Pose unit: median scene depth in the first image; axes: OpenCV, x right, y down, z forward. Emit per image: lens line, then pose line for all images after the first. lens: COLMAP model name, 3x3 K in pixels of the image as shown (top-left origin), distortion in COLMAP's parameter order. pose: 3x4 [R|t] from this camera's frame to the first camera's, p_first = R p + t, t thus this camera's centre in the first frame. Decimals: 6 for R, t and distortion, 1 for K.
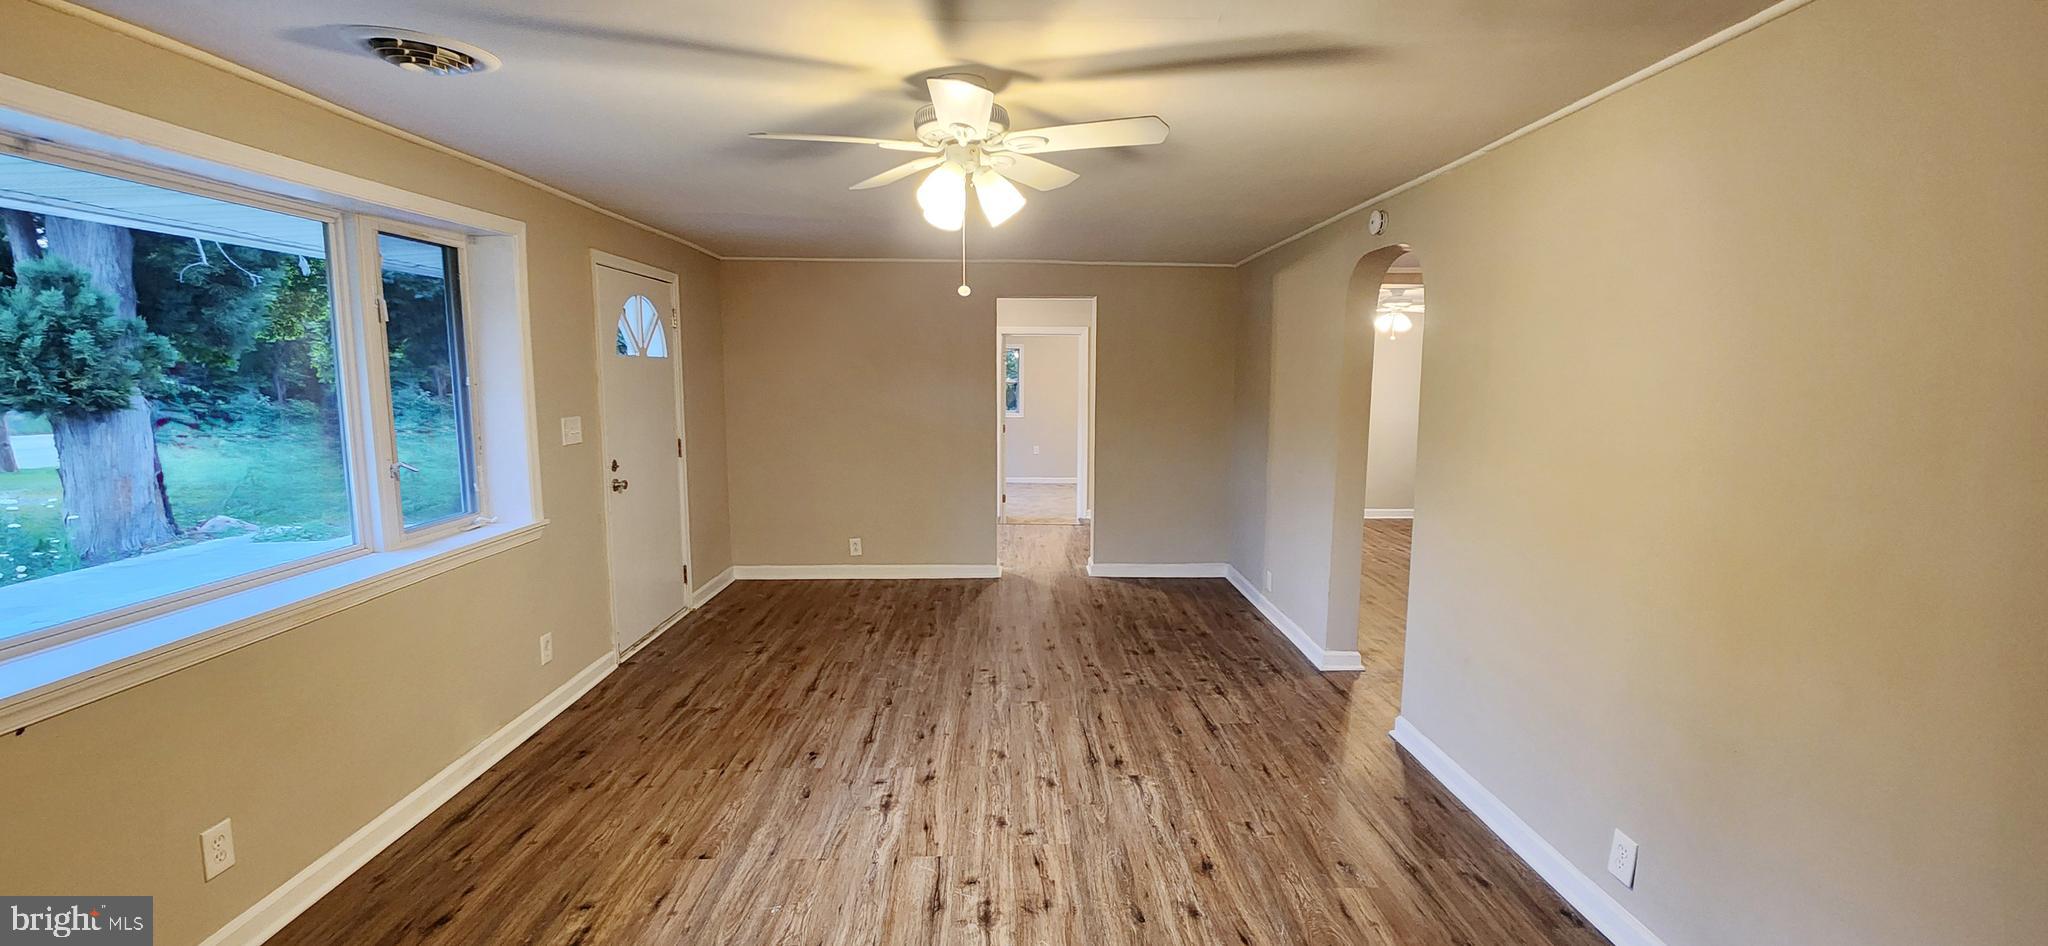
lens RADIAL K [[828.9, 0, 1031.4], [0, 828.9, 469.7], [0, 0, 1]] dist [-0.001985, -0.000630]
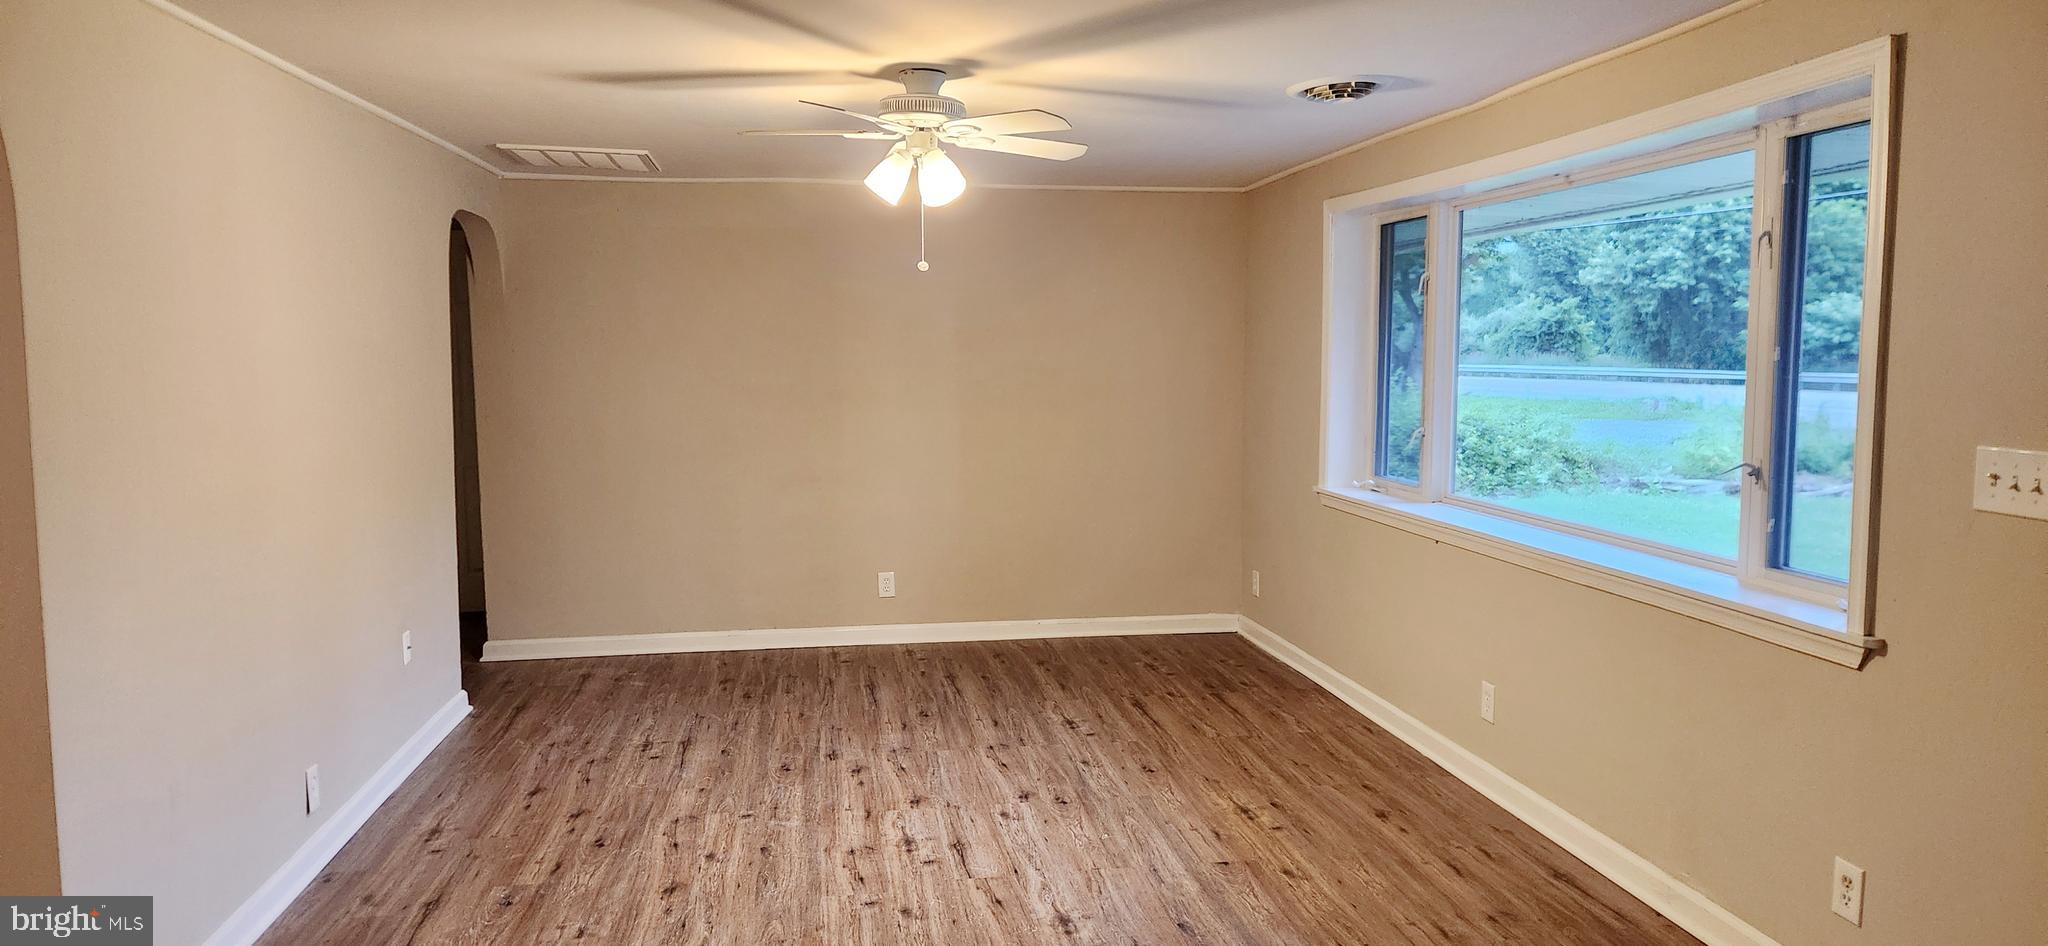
lens RADIAL K [[1467.0, 0, 1024.0], [0, 1467.0, 473.0], [0, 0, 1]] dist [0.042547, -0.000437]
pose [[-0.993657, 0.011466, -0.111867, 0.004591], [-0.011548, 0.979124, 0.202935, -0.289554], [0.111859, 0.202939, -0.972781, 2.488565]]
